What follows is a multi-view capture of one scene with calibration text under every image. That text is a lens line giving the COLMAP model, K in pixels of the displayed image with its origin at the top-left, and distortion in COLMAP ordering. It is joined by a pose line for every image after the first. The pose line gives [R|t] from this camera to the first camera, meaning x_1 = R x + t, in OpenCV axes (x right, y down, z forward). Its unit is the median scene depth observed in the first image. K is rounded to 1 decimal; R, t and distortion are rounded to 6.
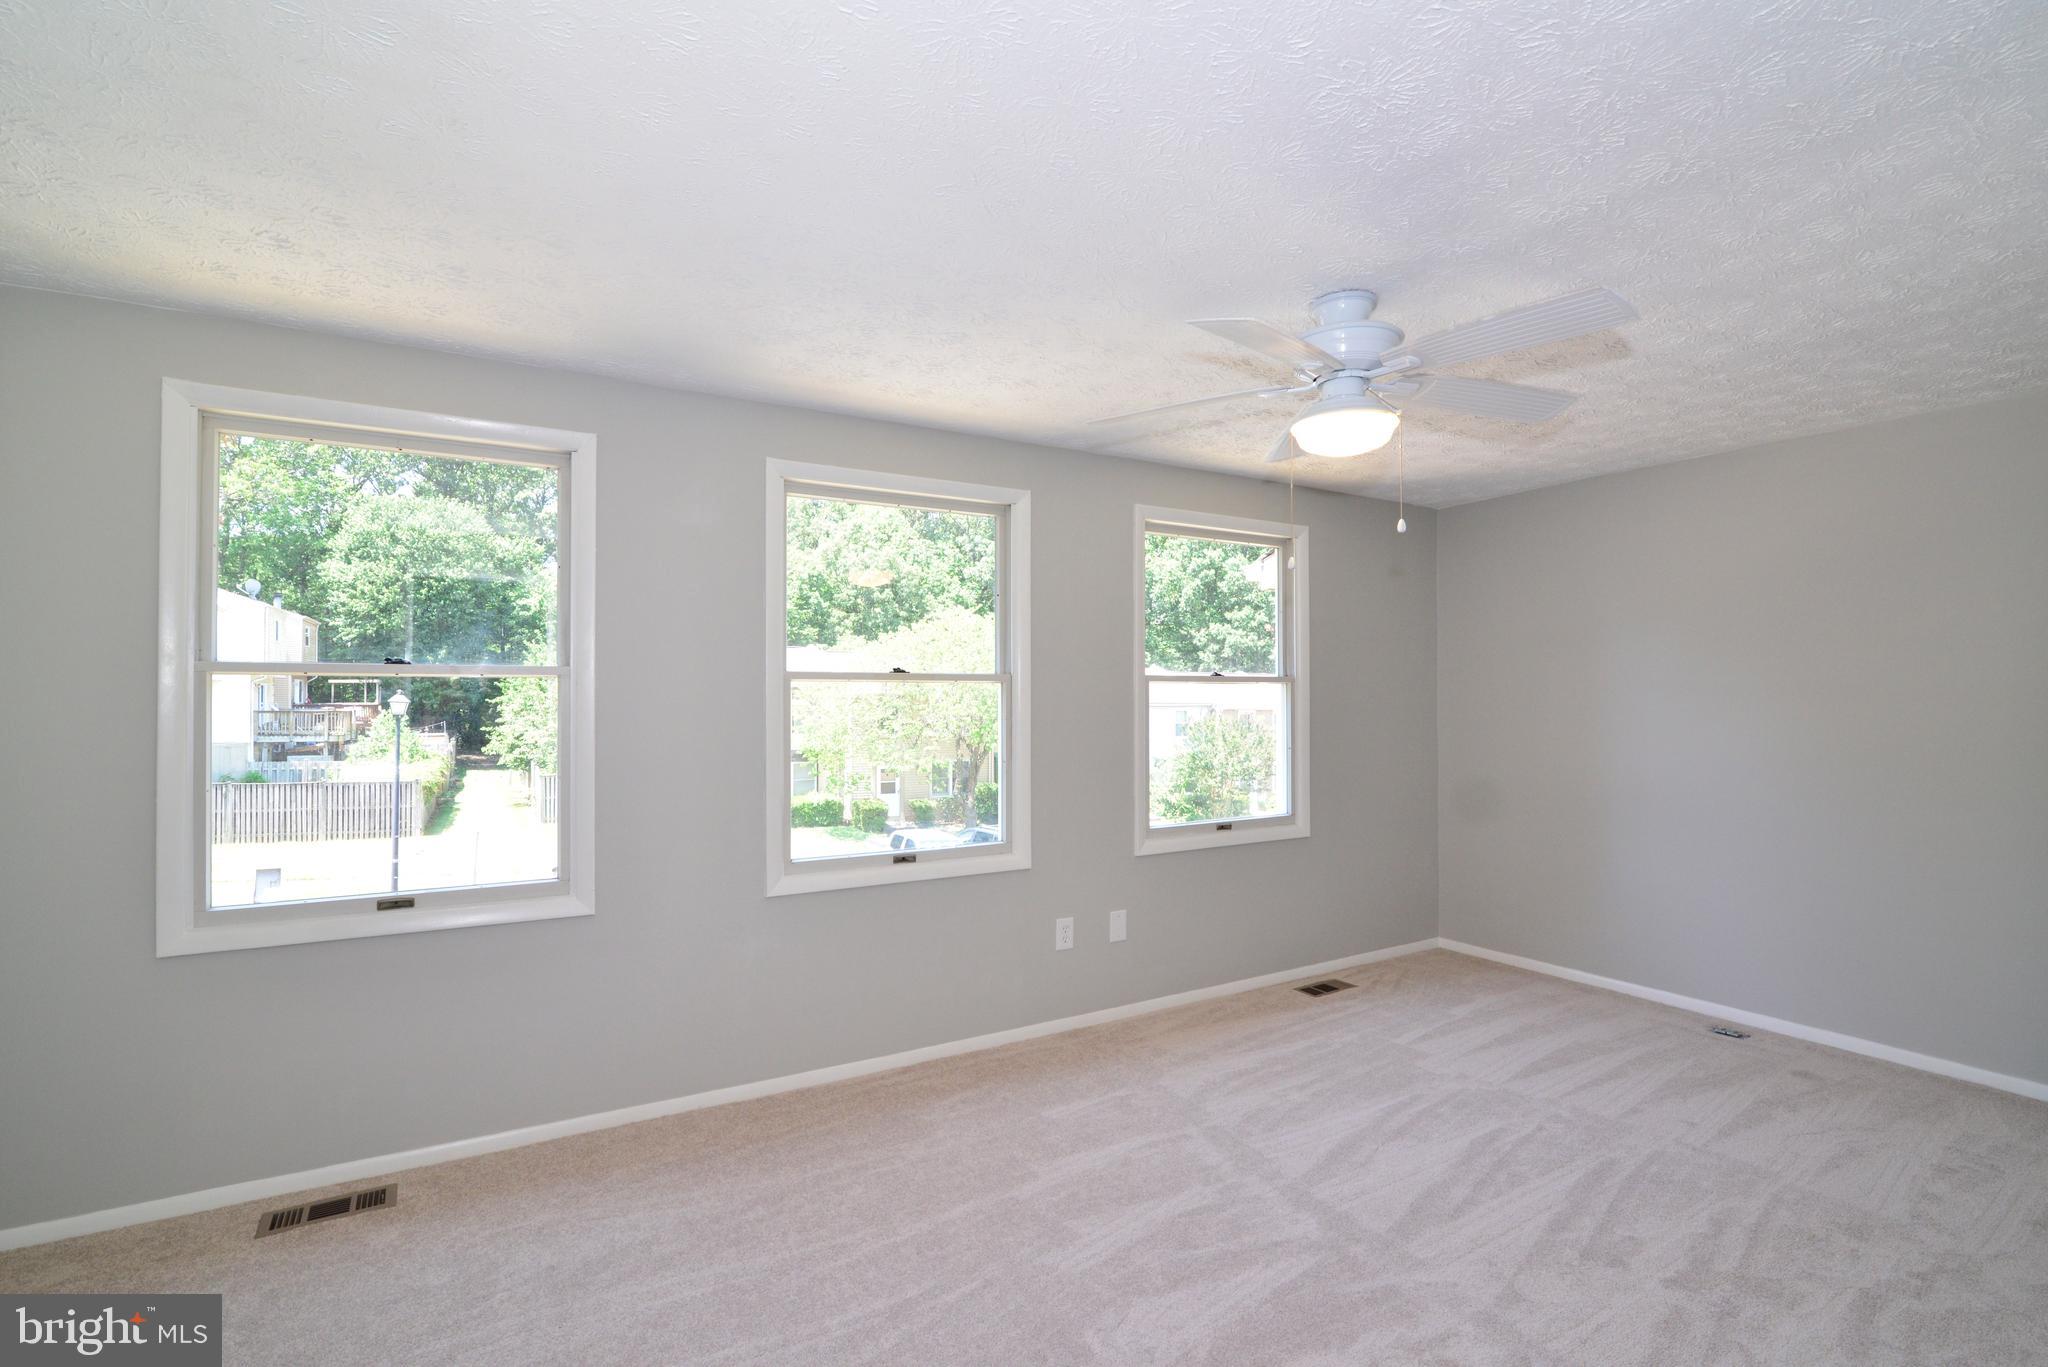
lens RADIAL K [[931.4, 0, 1015.2], [0, 931.4, 692.2], [0, 0, 1]] dist [-0.022009, 0.001212]
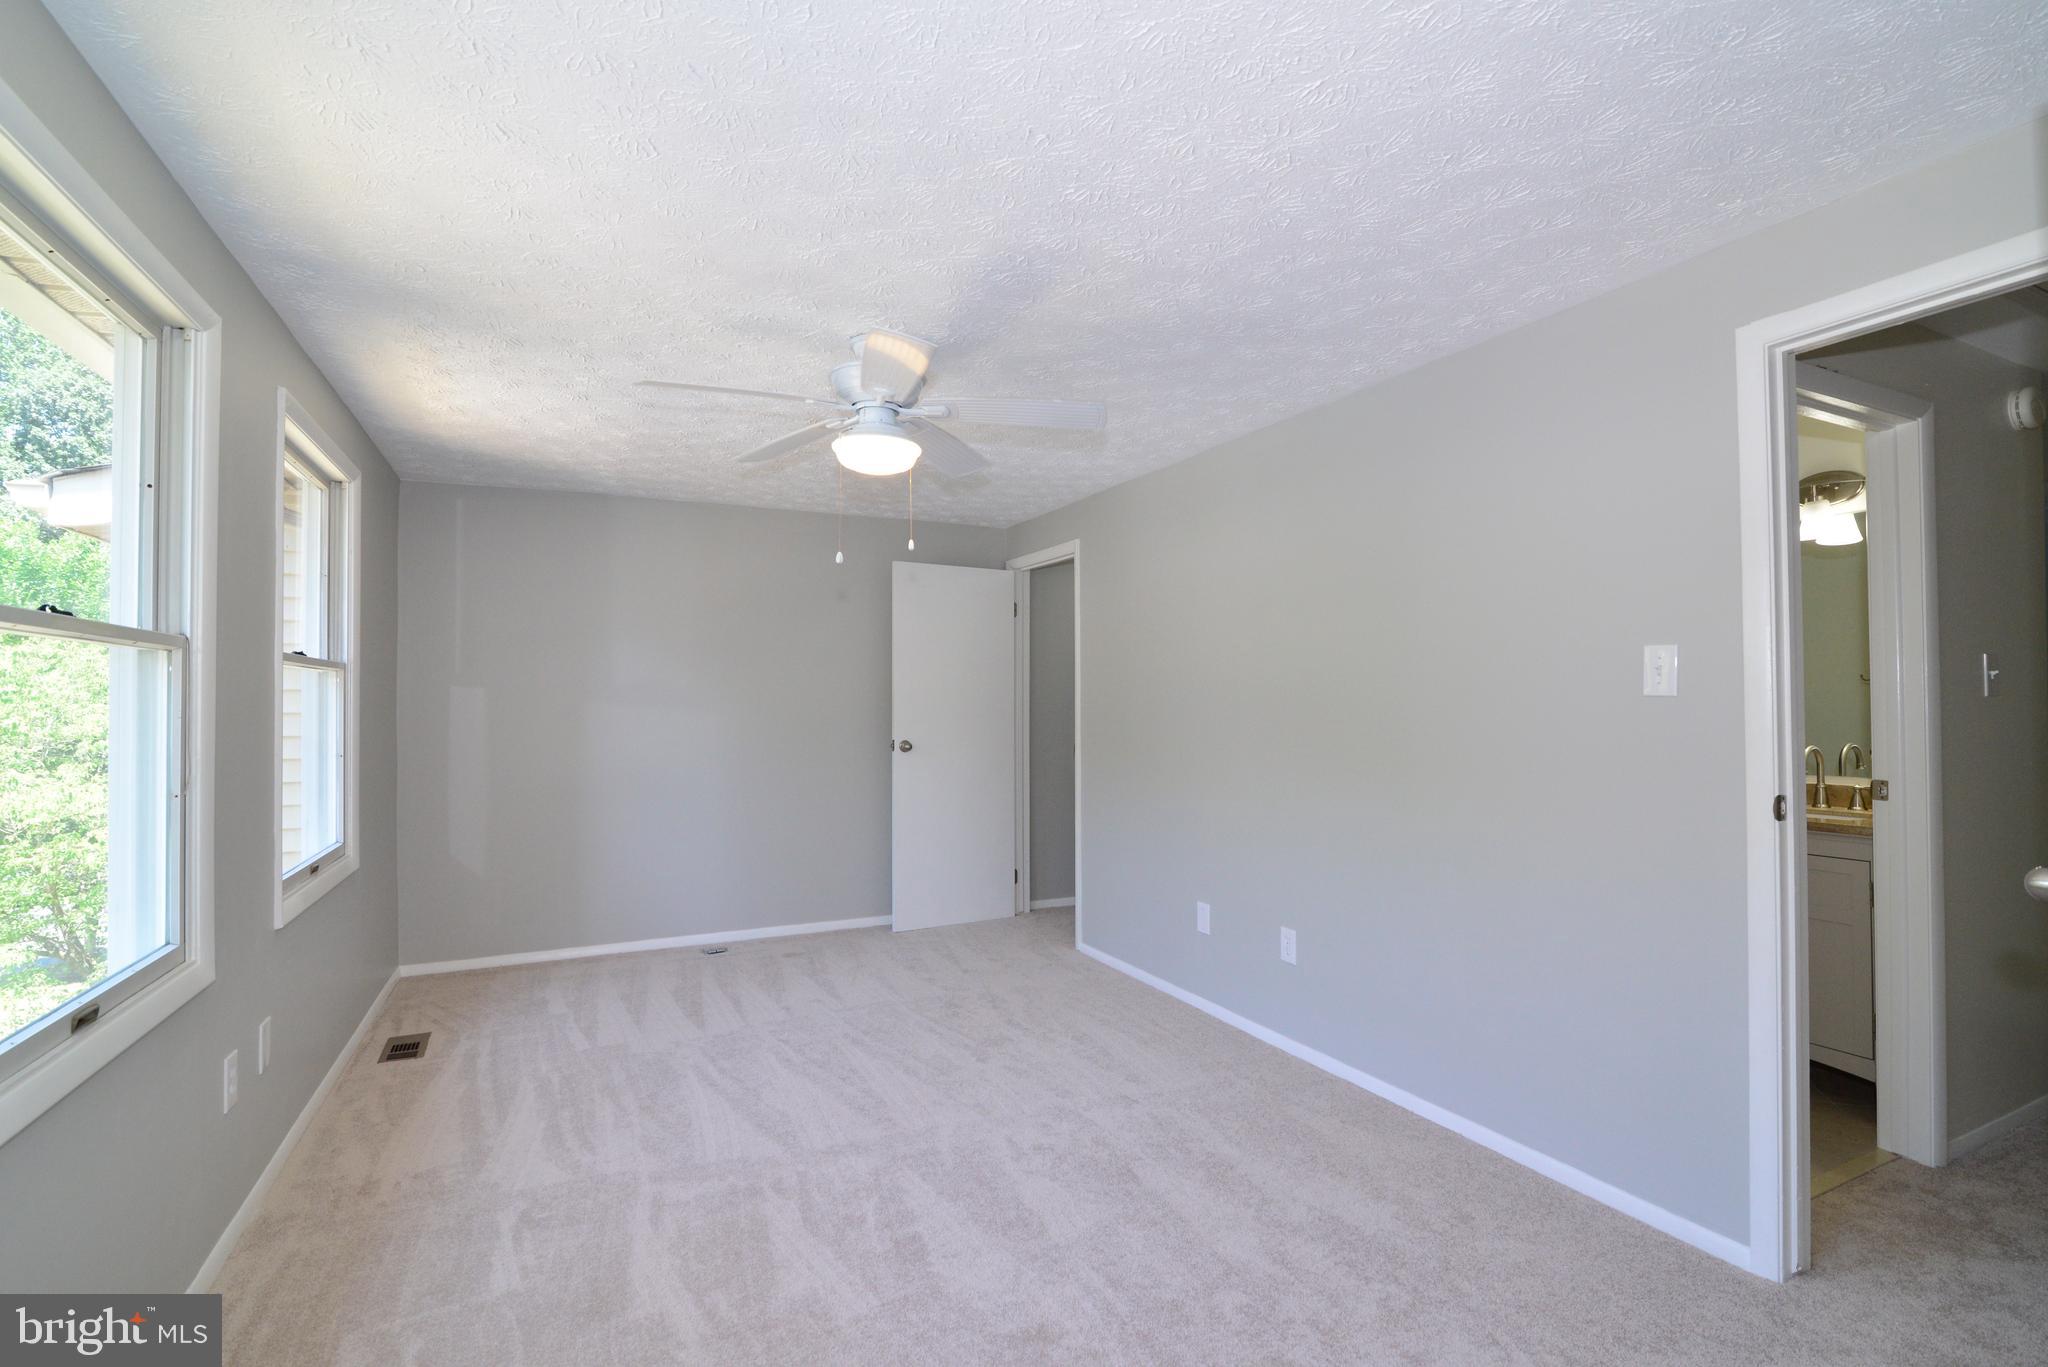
lens RADIAL K [[931.4, 0, 1015.2], [0, 931.4, 692.2], [0, 0, 1]] dist [-0.022009, 0.001212]
pose [[0.091420, 0.010370, 0.995758, -0.554836], [0.004620, 0.999931, -0.010837, 0.025453], [-0.995802, 0.005591, 0.091366, 0.517991]]
